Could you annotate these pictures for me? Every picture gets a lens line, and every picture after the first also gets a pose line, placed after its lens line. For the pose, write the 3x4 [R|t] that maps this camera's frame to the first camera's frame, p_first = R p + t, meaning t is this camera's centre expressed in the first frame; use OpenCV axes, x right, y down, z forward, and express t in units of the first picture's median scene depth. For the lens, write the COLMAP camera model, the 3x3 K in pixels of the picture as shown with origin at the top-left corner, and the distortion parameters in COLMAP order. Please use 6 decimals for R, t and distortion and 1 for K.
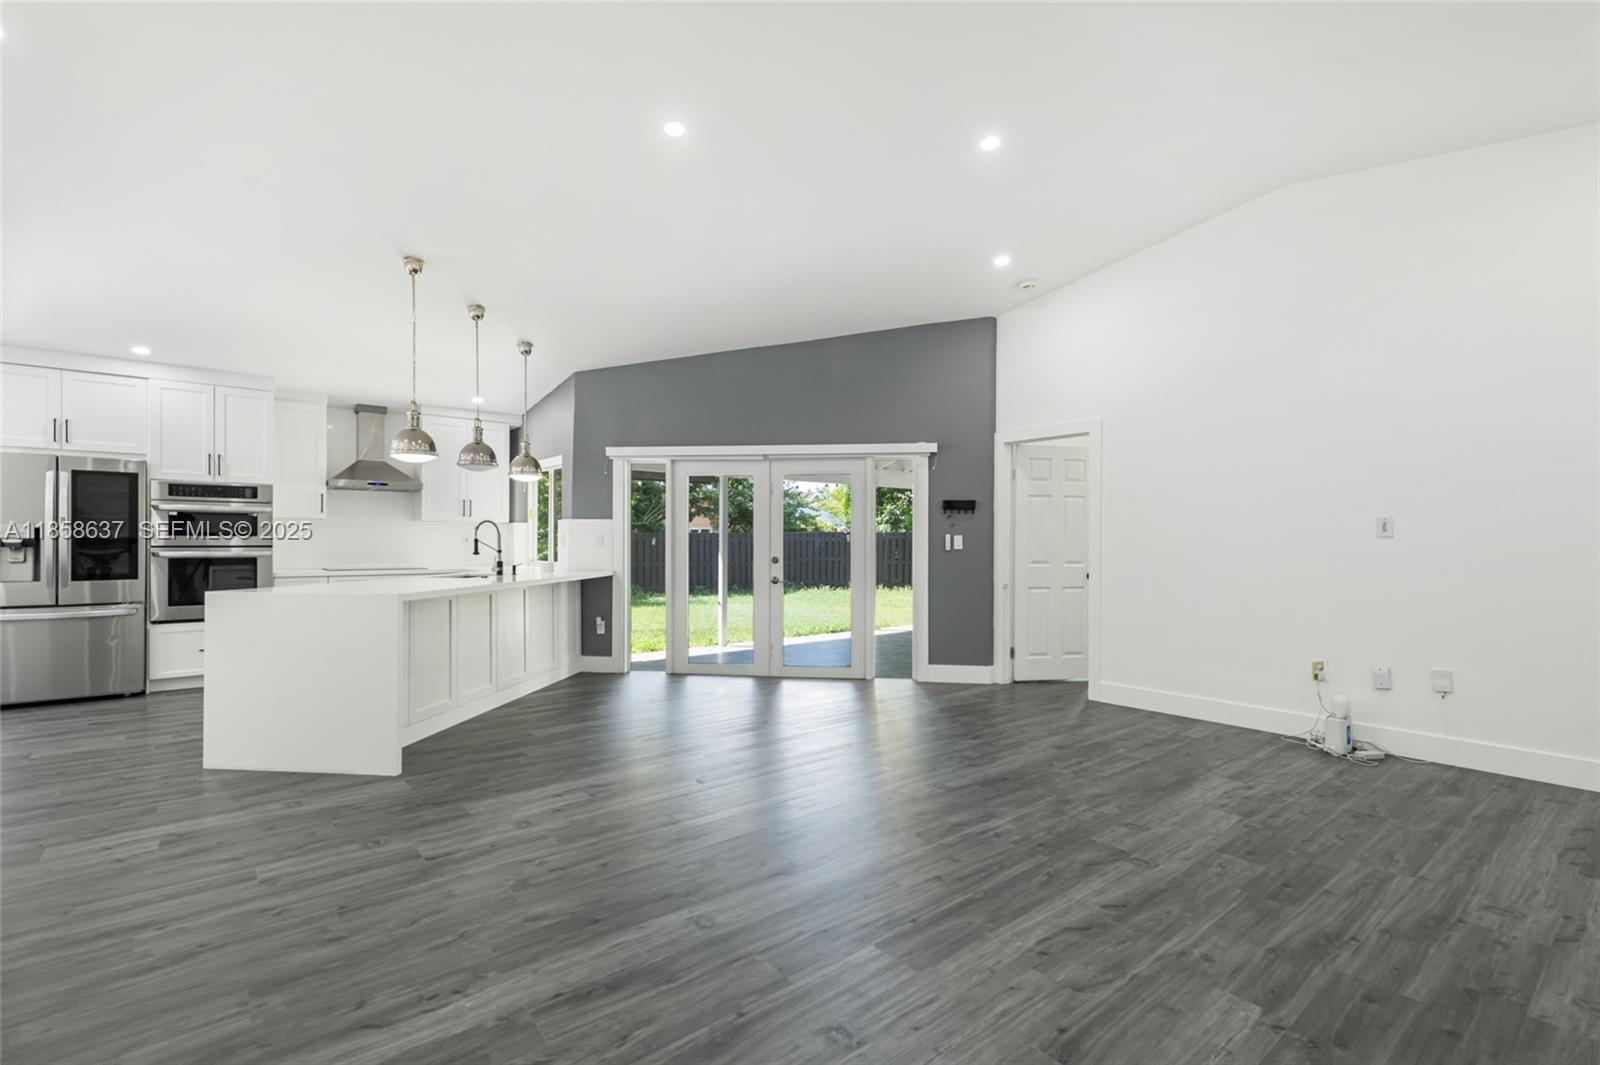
lens RADIAL K [[730.8, 0, 804.2], [0, 730.8, 538.3], [0, 0, 1]] dist [0.019253, -0.003173]
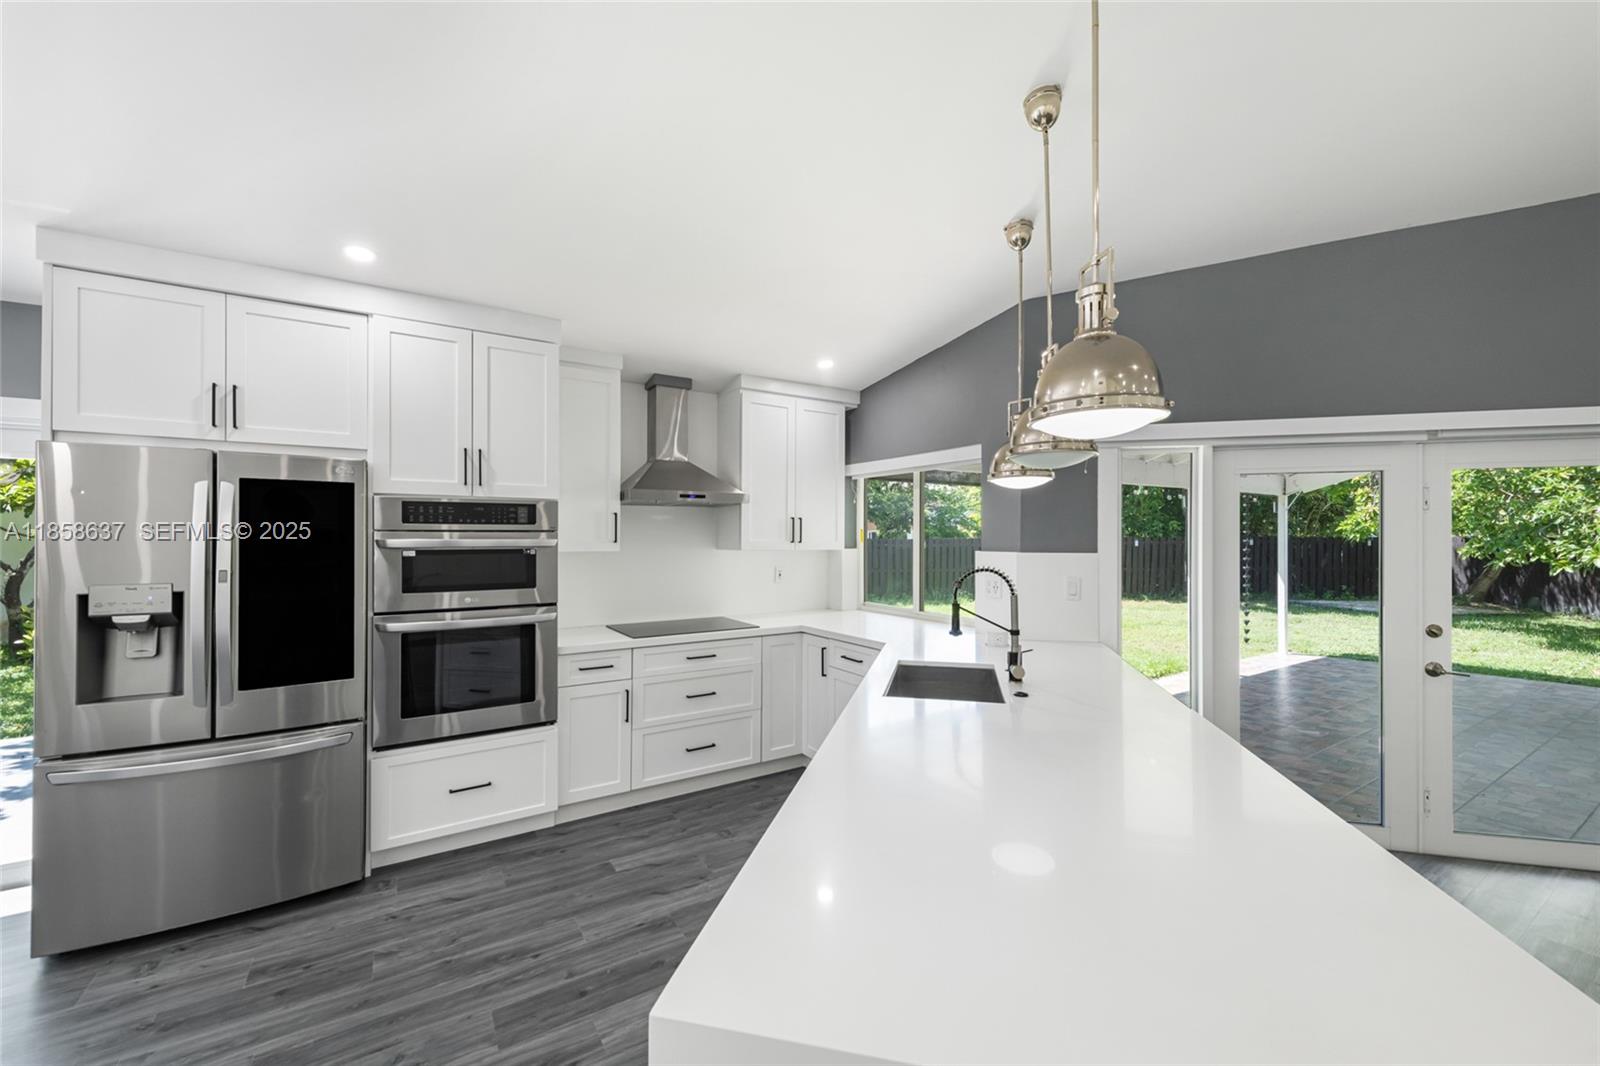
lens RADIAL K [[632.6, 0, 804.9], [0, 632.6, 533.7], [0, 0, 1]] dist [0.007946, -0.000978]
pose [[0.994265, -0.003982, -0.106874, -0.524246], [0.003687, 0.999989, -0.002954, -0.048673], [0.106885, 0.002543, 0.994268, 0.576680]]
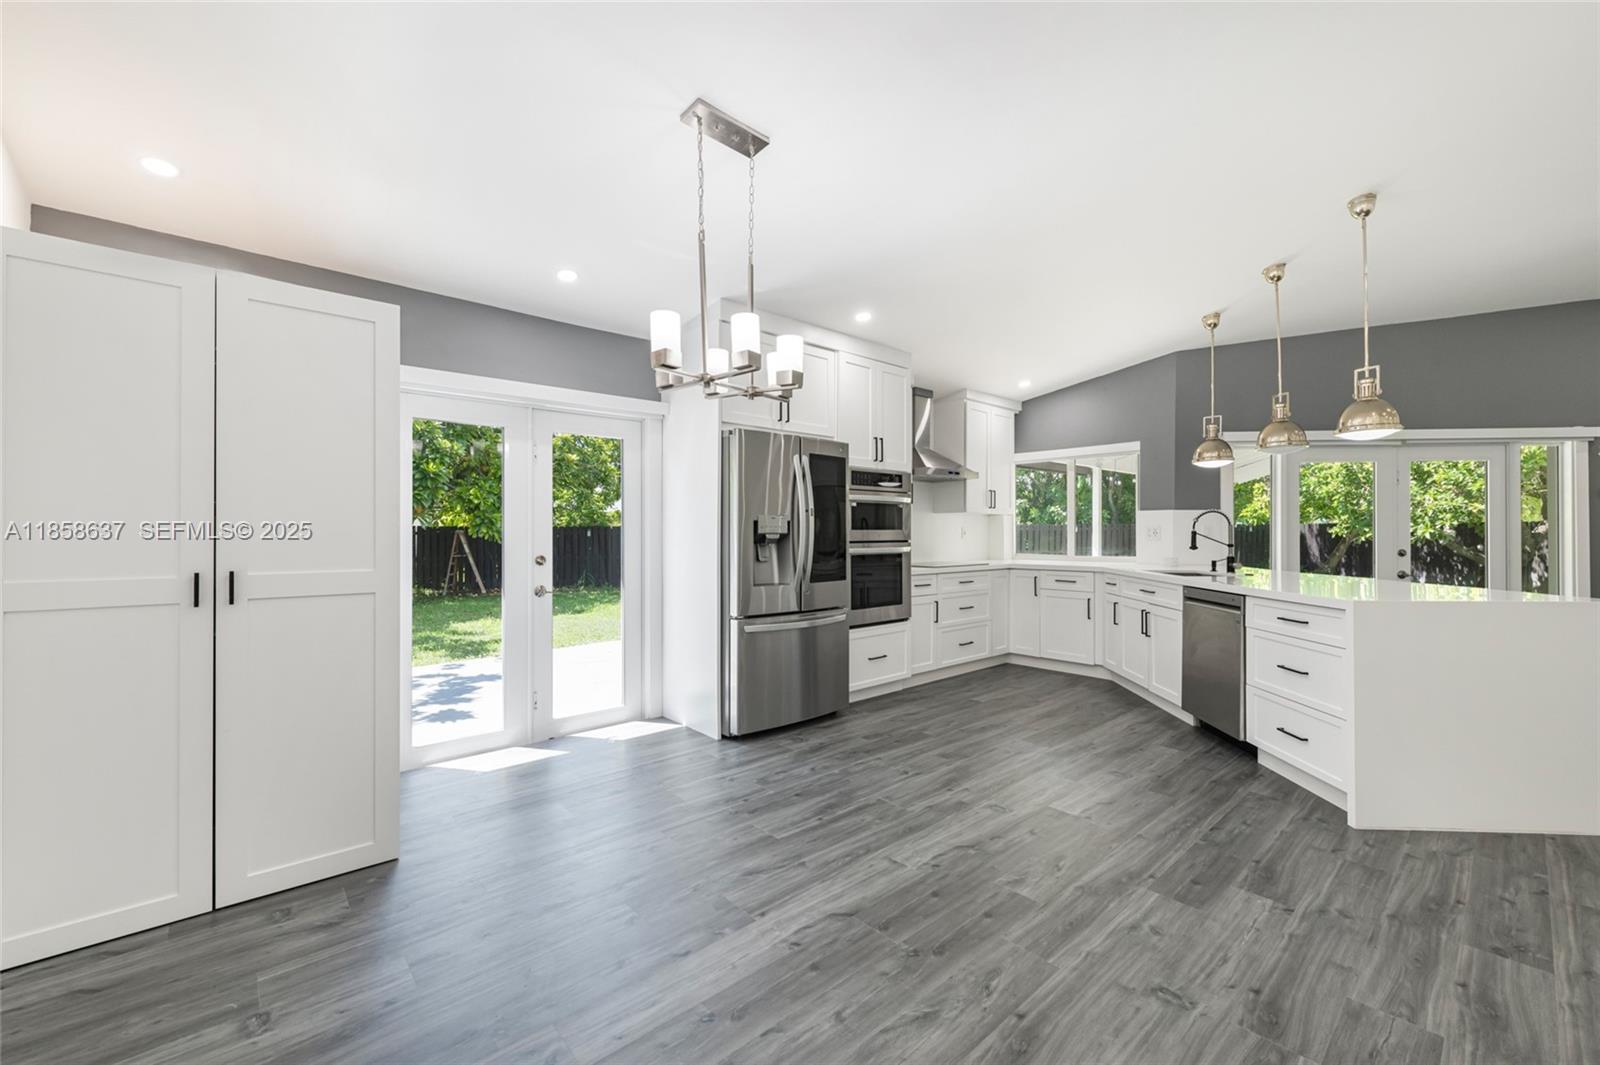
lens RADIAL K [[644.3, 0, 800.1], [0, 644.3, 532.4], [0, 0, 1]] dist [0.004088, -0.001997]
pose [[0.998647, -0.004195, 0.051837, -1.004353], [0.004069, 0.999989, 0.002535, -0.002709], [-0.051847, -0.002321, 0.998652, 0.249710]]
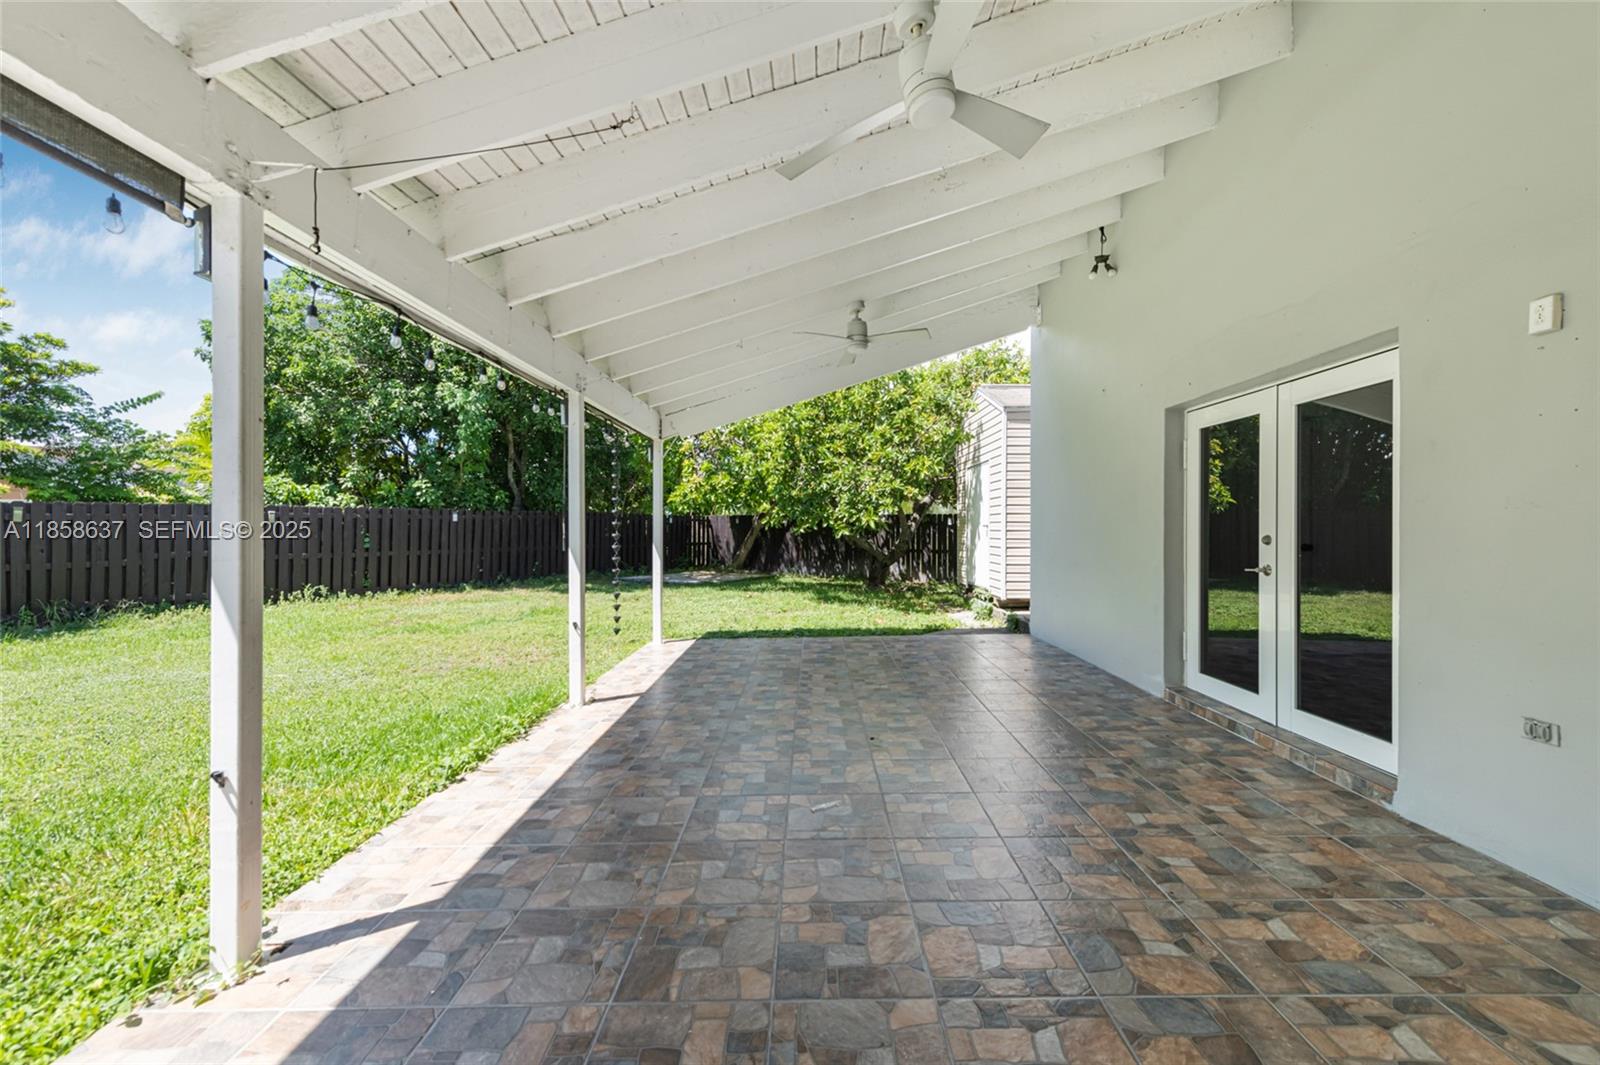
lens RADIAL K [[629.7, 0, 807.6], [0, 629.7, 525.6], [0, 0, 1]] dist [0.006875, -0.000845]
pose [[0.621676, 0.001558, 0.783273, -0.272881], [-0.002385, 0.999997, -0.000096, 0.025914], [-0.783271, -0.001809, 0.621678, 1.334857]]
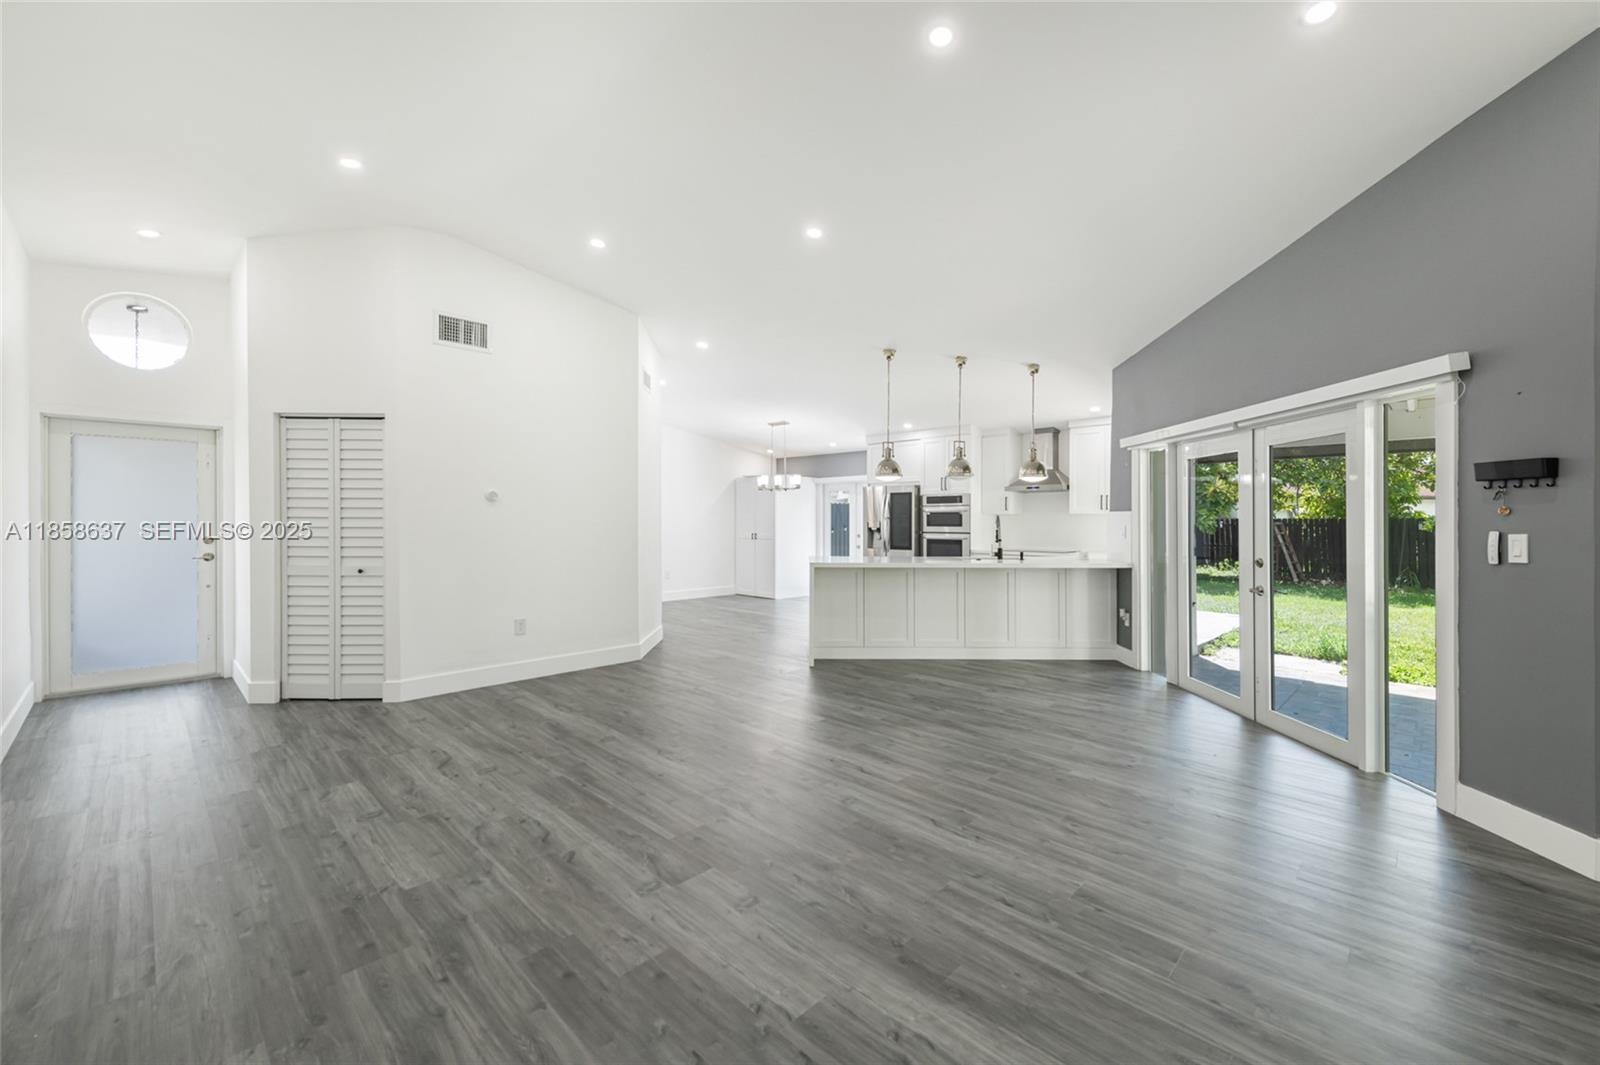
lens RADIAL K [[629.7, 0, 794.5], [0, 629.7, 531.4], [0, 0, 1]] dist [0.006875, -0.000845]
pose [[0.110593, 0.013697, -0.993771, 0.632101], [0.001153, 0.999903, 0.013910, -0.012926], [0.993865, -0.002684, 0.110567, 0.542992]]
